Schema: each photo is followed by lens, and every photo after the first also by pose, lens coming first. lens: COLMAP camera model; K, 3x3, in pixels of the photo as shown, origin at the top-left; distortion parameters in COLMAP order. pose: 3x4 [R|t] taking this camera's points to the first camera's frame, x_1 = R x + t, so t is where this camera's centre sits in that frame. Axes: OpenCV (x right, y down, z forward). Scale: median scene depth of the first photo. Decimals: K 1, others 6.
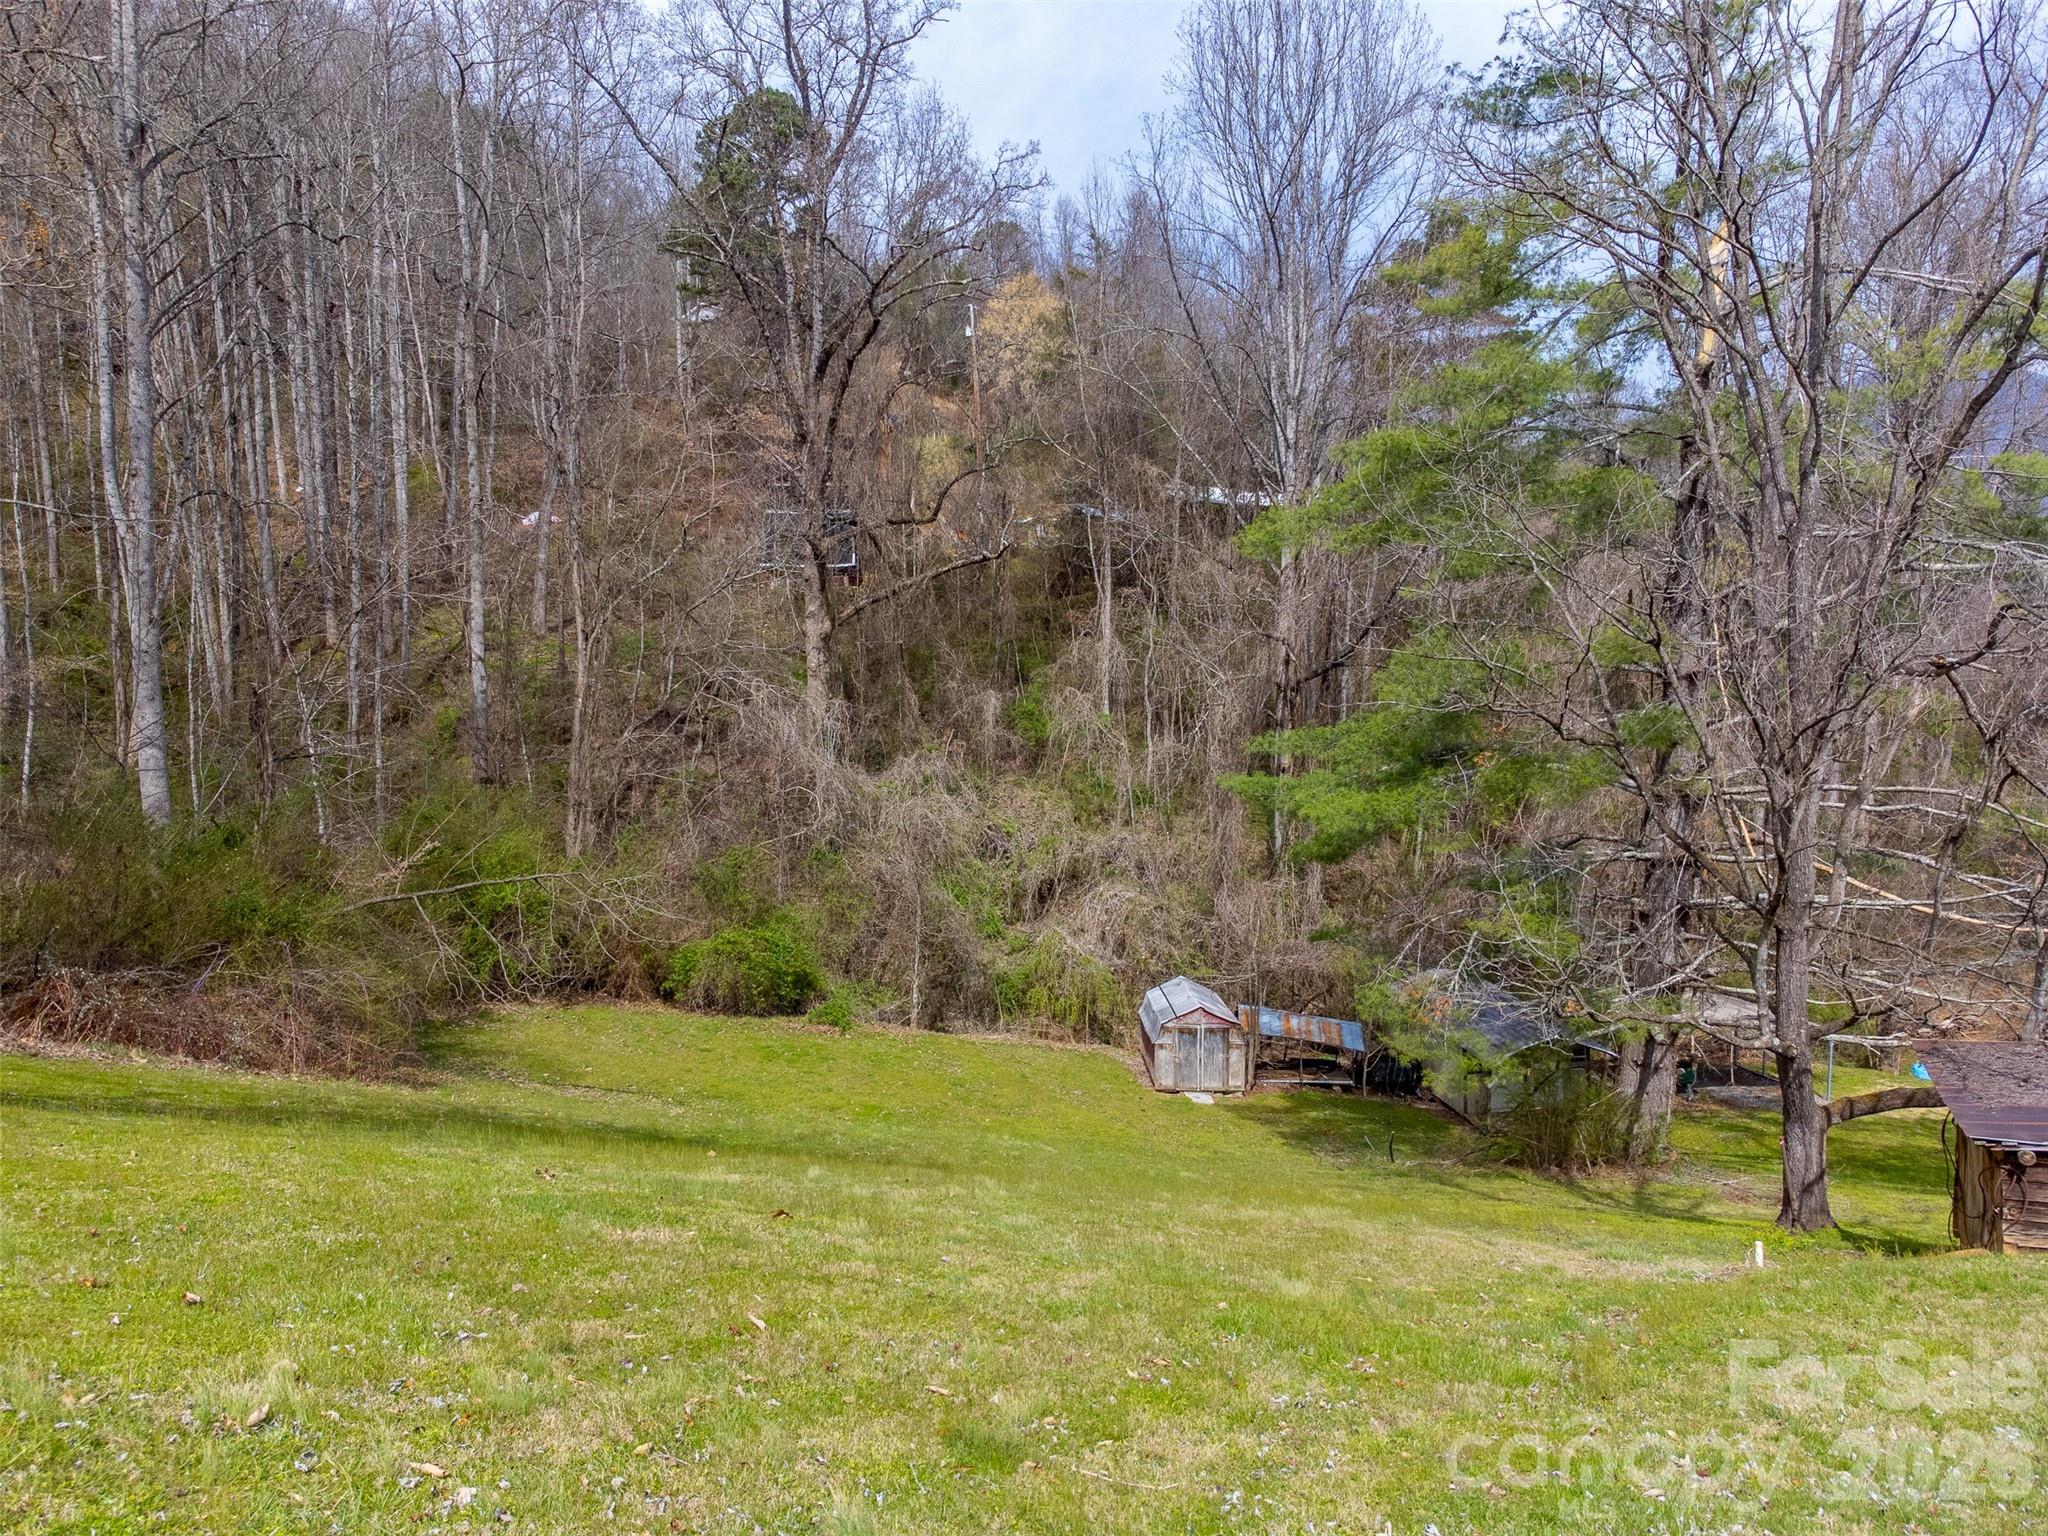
lens RADIAL K [[1526.9, 0, 1025.6], [0, 1526.9, 759.6], [0, 0, 1]] dist [0.023491, 0.001230]
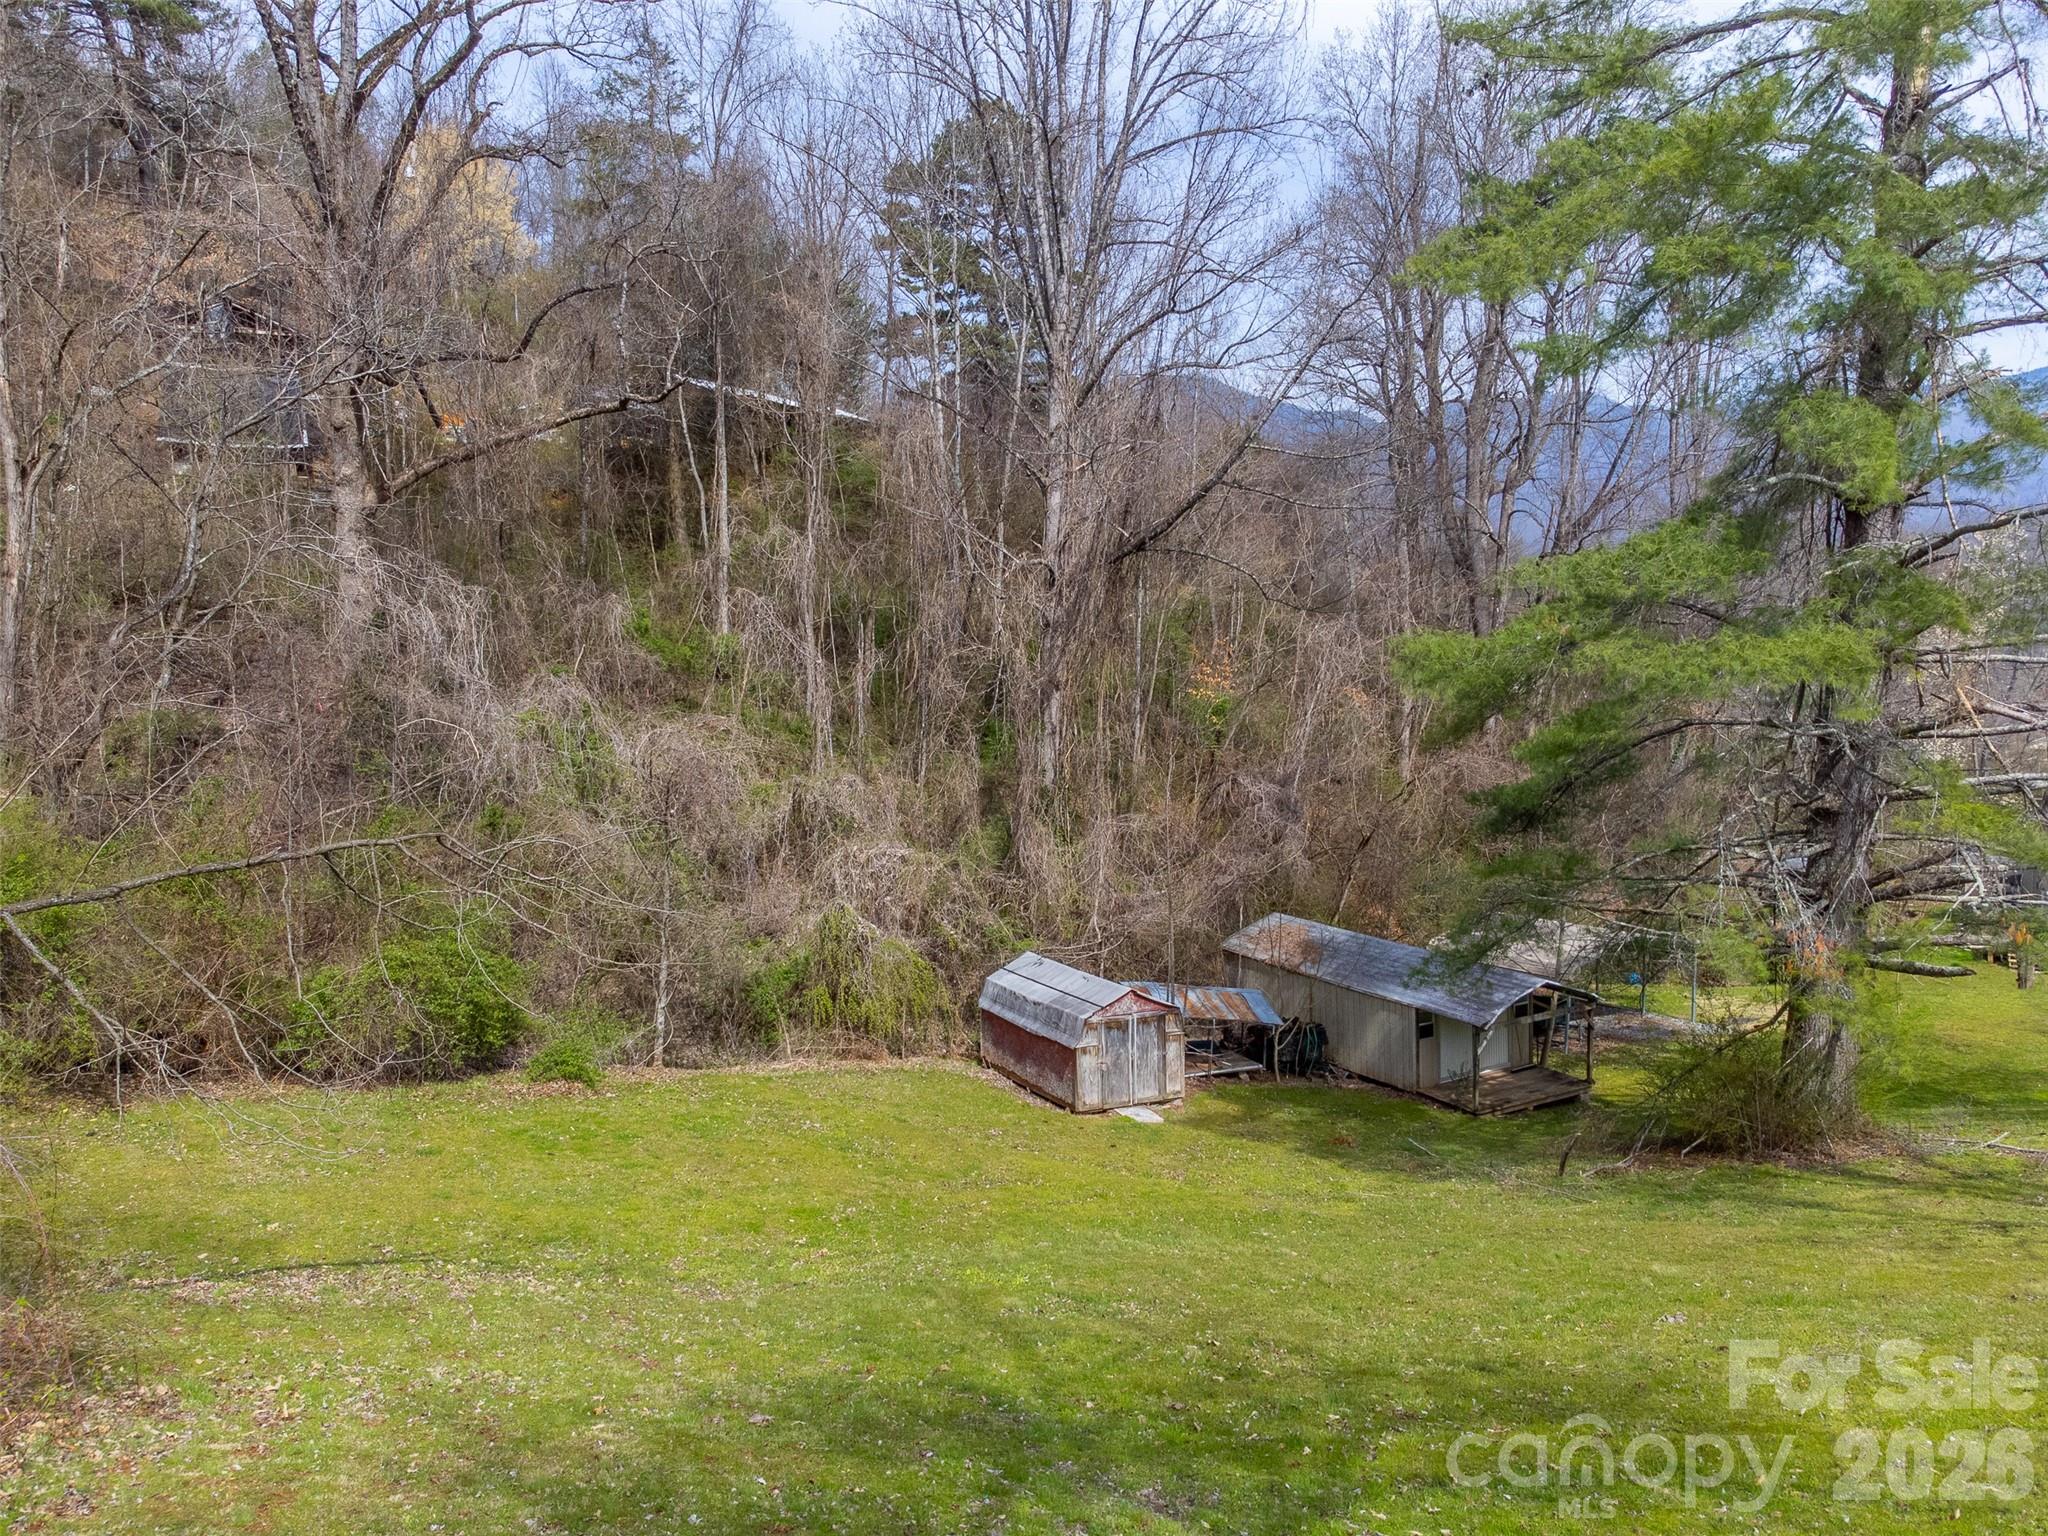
lens RADIAL K [[1520.1, 0, 1017.3], [0, 1520.1, 755.5], [0, 0, 1]] dist [0.016079, 0.009549]
pose [[0.902222, -0.036866, 0.429694, -0.233066], [0.031485, 0.999311, 0.019630, 0.033371], [-0.430122, -0.004182, 0.902761, 0.358054]]
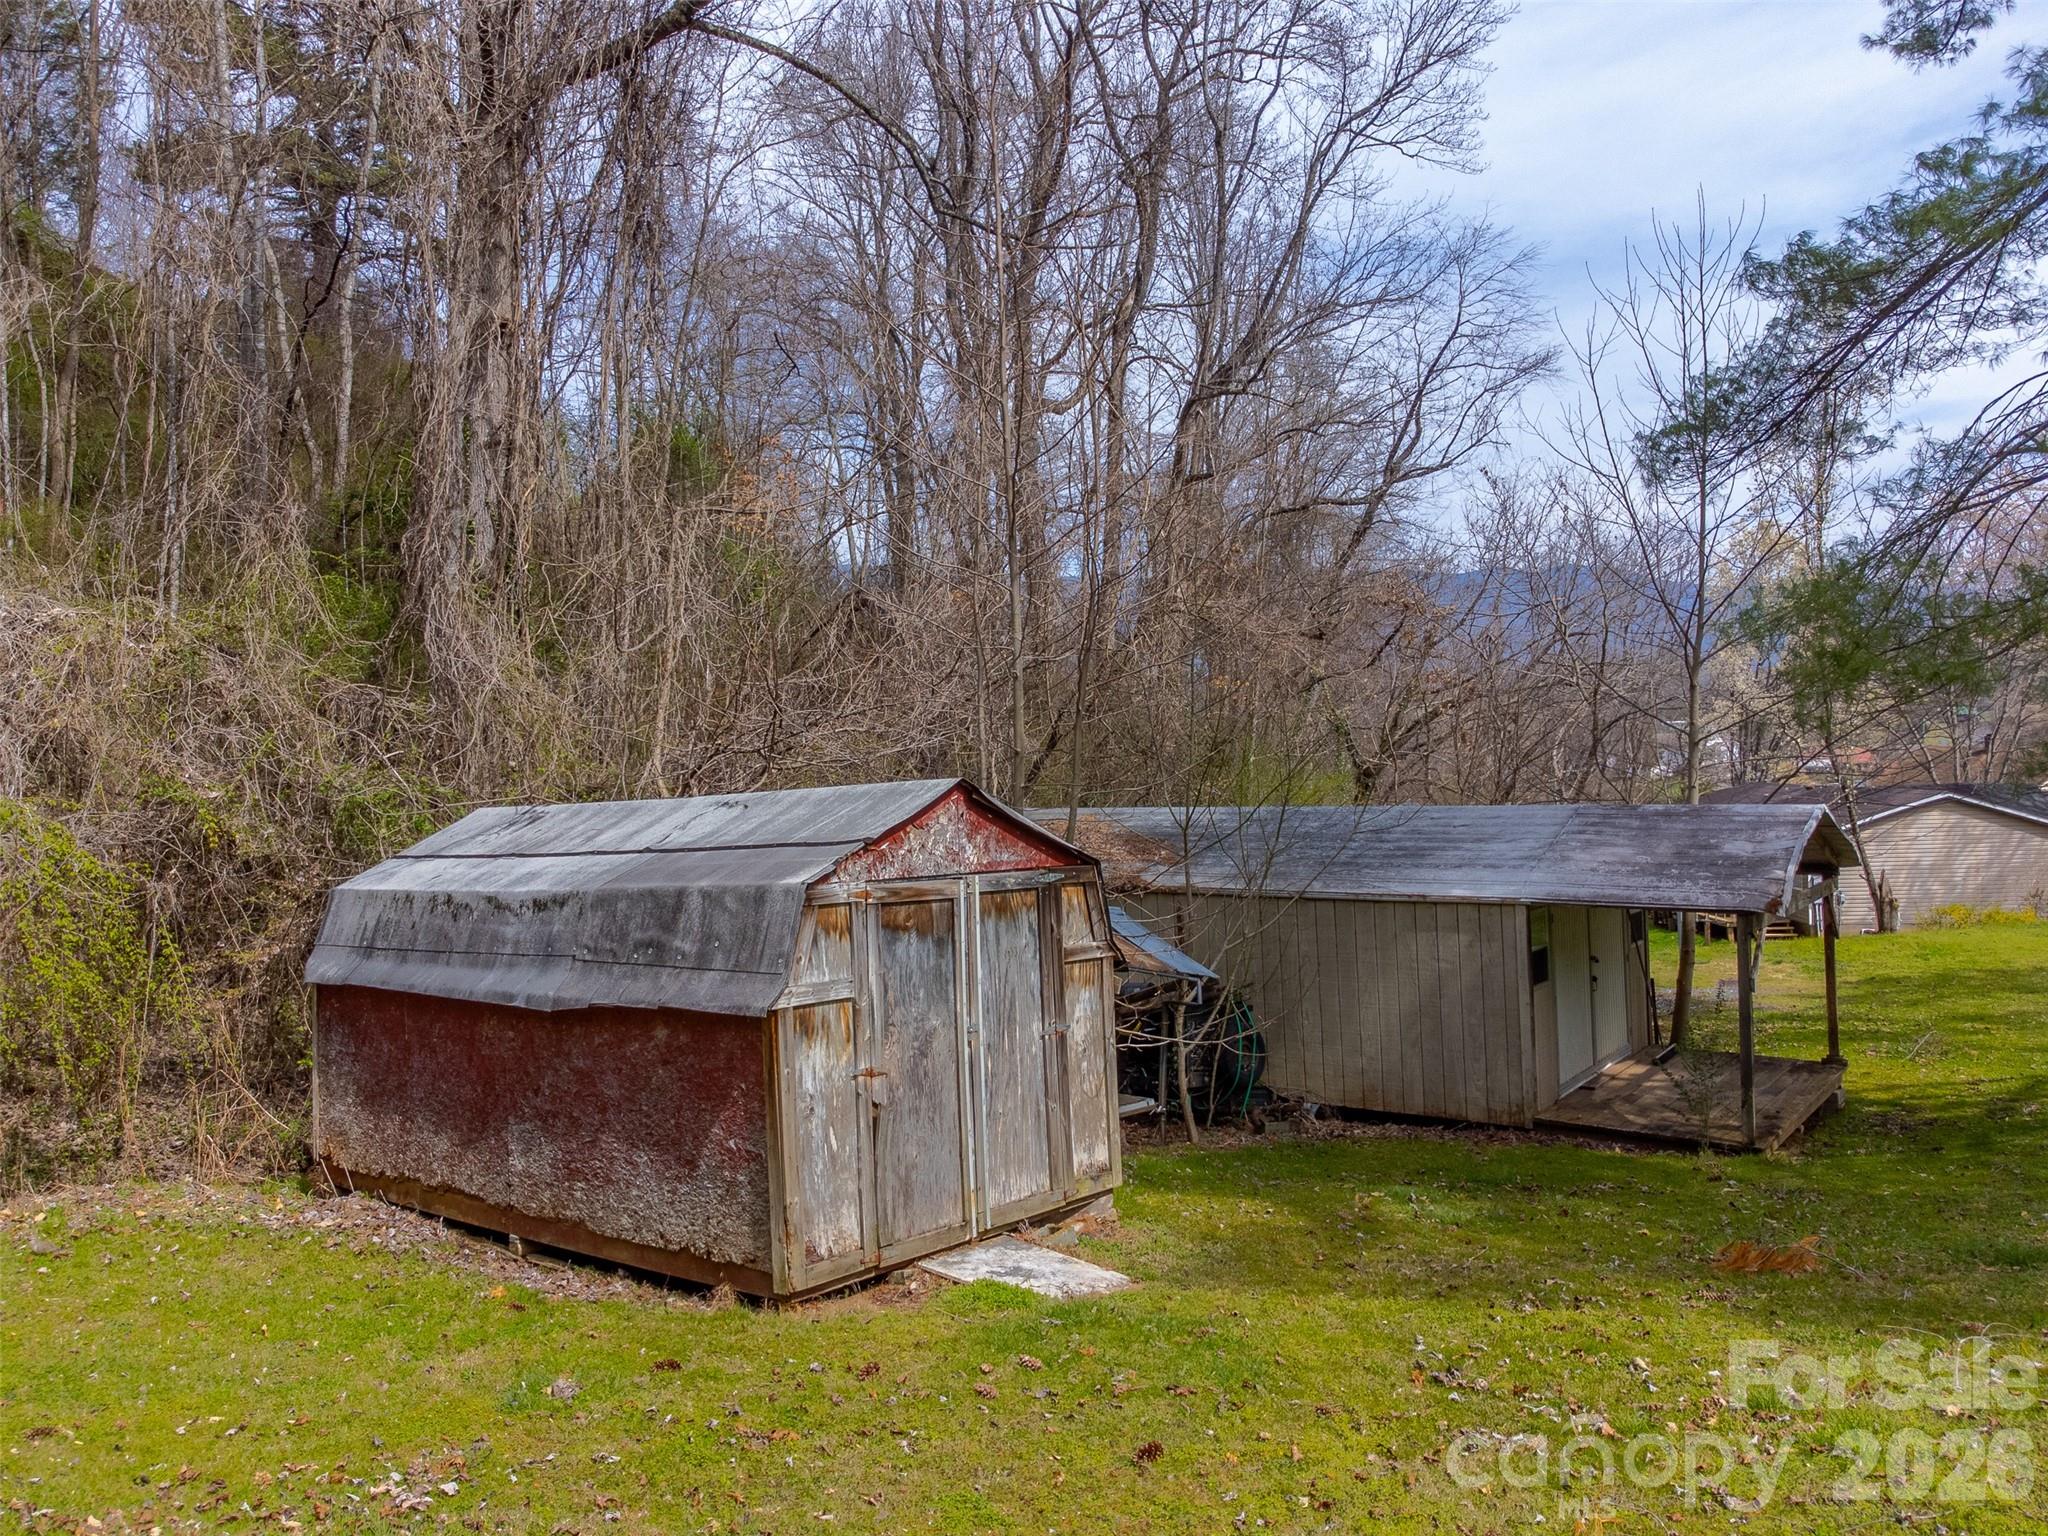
lens RADIAL K [[1520.1, 0, 1017.3], [0, 1520.1, 755.5], [0, 0, 1]] dist [0.016079, 0.009549]
pose [[0.656147, 0.002777, 0.754628, -0.020975], [0.067064, 0.995822, -0.061976, 0.165069], [-0.751647, 0.091274, 0.653220, 0.842793]]
